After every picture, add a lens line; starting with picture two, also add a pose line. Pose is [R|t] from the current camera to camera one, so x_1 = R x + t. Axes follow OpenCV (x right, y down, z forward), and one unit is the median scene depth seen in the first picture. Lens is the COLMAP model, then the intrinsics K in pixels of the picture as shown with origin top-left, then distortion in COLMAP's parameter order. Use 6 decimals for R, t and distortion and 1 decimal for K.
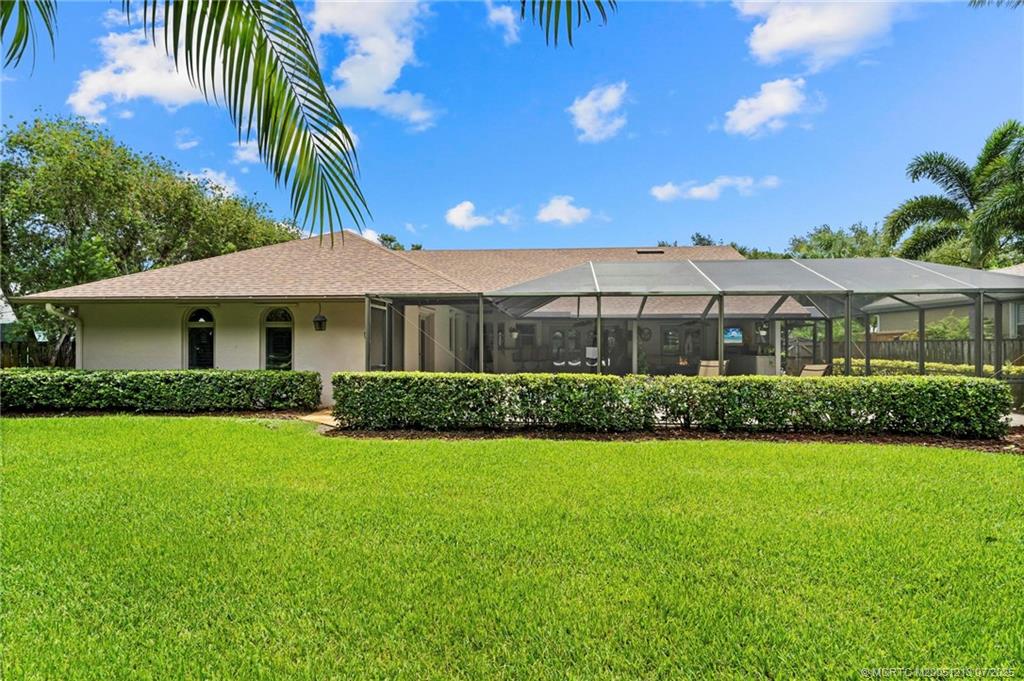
lens RADIAL K [[506.3, 0, 513.2], [0, 506.3, 348.0], [0, 0, 1]] dist [-0.004412, -0.000754]
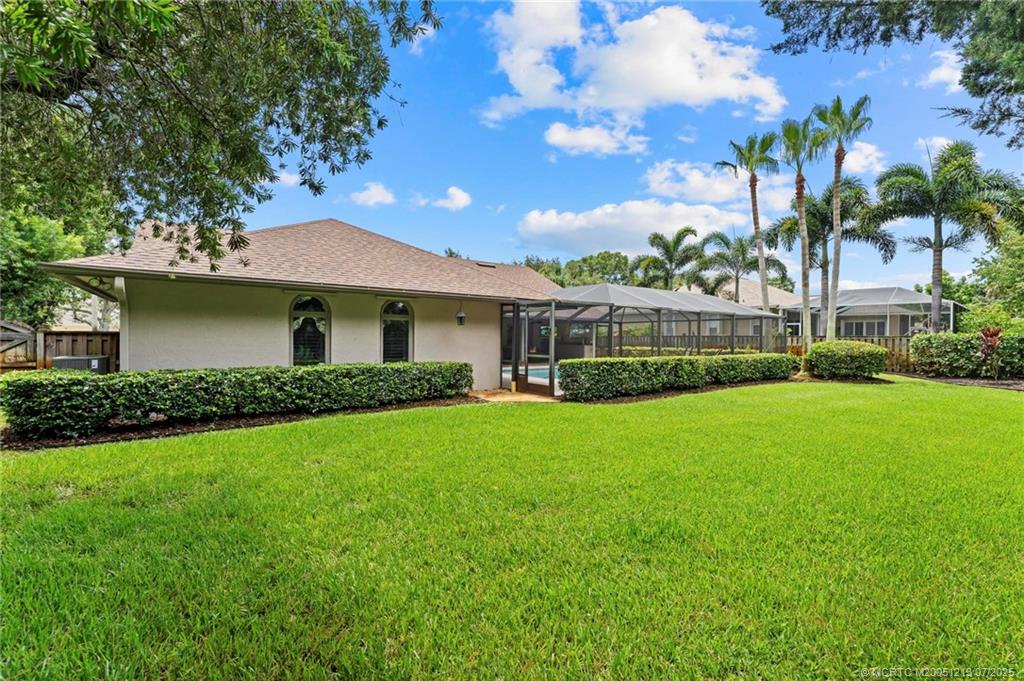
lens RADIAL K [[464.3, 0, 508.2], [0, 464.3, 338.5], [0, 0, 1]] dist [0.003878, -0.000415]
pose [[0.743481, 0.003487, 0.668748, -0.911323], [-0.003467, 0.999993, -0.001360, -0.003170], [-0.668748, -0.001307, 0.743488, 0.148711]]
